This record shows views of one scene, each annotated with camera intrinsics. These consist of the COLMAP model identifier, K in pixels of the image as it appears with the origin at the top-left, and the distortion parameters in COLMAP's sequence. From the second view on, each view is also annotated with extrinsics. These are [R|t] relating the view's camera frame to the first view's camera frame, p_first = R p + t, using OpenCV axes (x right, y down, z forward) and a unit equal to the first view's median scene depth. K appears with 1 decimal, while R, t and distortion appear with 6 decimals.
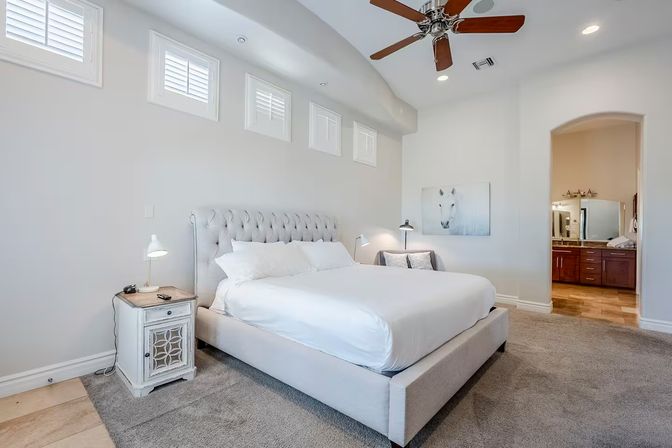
lens RADIAL K [[297.7, 0, 346.6], [0, 297.7, 227.4], [0, 0, 1]] dist [0.000810, -0.000132]
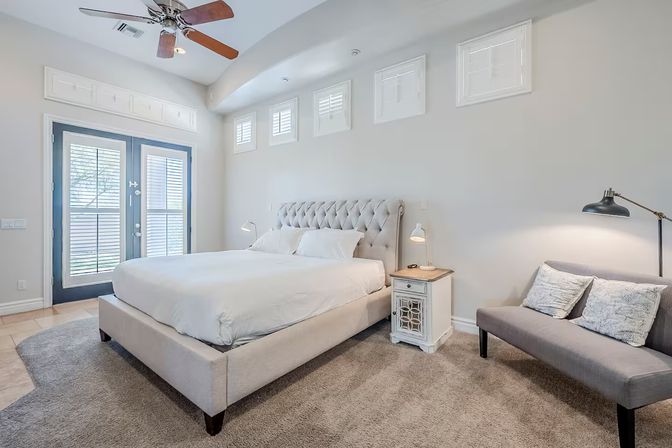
lens RADIAL K [[297.7, 0, 346.6], [0, 297.7, 227.4], [0, 0, 1]] dist [0.000810, -0.000132]
pose [[0.071469, 0.028658, -0.997031, 0.719407], [0.001190, 0.999584, 0.028817, 0.010616], [0.997442, -0.003246, 0.071405, 0.803887]]
